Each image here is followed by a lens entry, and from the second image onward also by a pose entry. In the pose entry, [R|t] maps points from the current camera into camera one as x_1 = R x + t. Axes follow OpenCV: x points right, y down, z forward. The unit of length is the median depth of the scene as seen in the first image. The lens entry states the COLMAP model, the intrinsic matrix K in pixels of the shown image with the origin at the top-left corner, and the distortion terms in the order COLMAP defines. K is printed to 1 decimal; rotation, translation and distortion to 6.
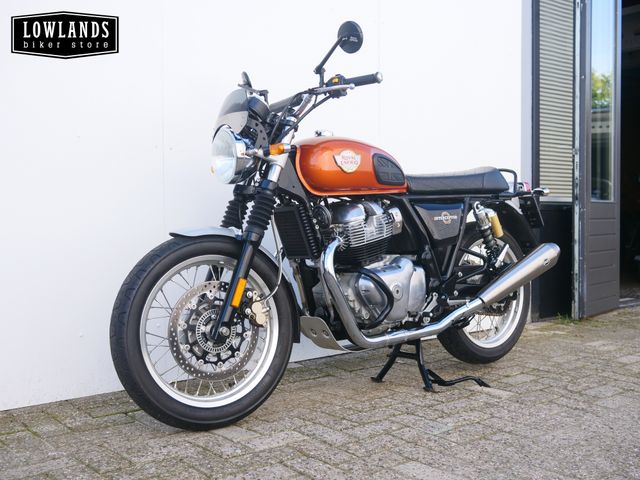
lens RADIAL K [[740.7, 0, 320.0], [0, 740.7, 240.0], [0, 0, 1]] dist [-0.004263, 0.005403]
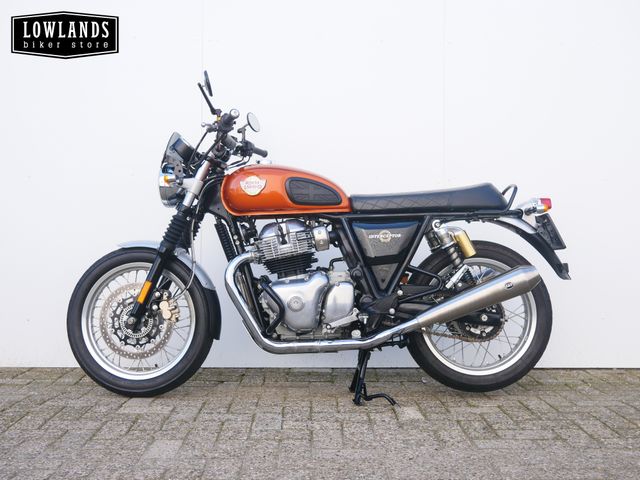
lens RADIAL K [[740.7, 0, 320.0], [0, 740.7, 240.0], [0, 0, 1]] dist [-0.004263, 0.005403]
pose [[0.779393, 0.013271, -0.626395, 0.840811], [-0.027922, 0.999518, -0.013566, -0.009489], [0.625913, 0.028064, 0.779388, 0.169824]]
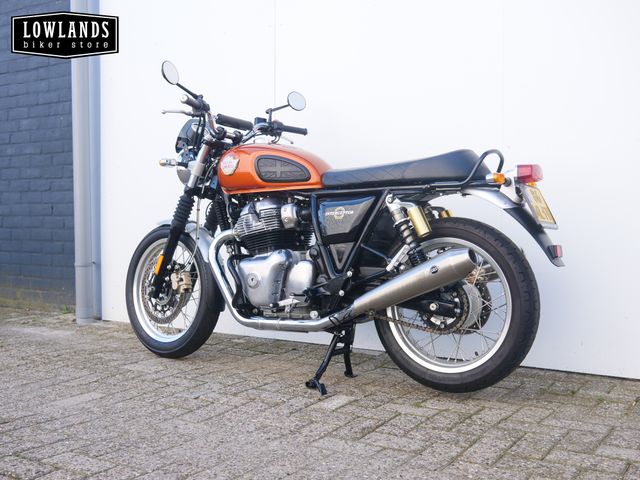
lens RADIAL K [[740.7, 0, 320.0], [0, 740.7, 240.0], [0, 0, 1]] dist [-0.004263, 0.005403]
pose [[0.294639, 0.040534, -0.954748, 1.227816], [-0.026787, 0.999058, 0.034148, -0.031102], [0.955233, 0.015514, 0.295447, 0.788646]]
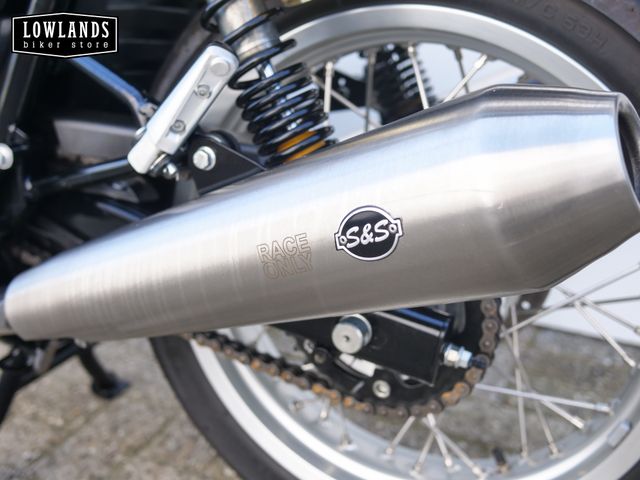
lens RADIAL K [[740.7, 0, 320.0], [0, 740.7, 240.0], [0, 0, 1]] dist [-0.004263, 0.005403]
pose [[0.434946, 0.343451, -0.832384, 0.491742], [-0.041229, 0.931029, 0.362609, -0.017638], [0.899512, -0.123397, 0.419108, 1.135201]]
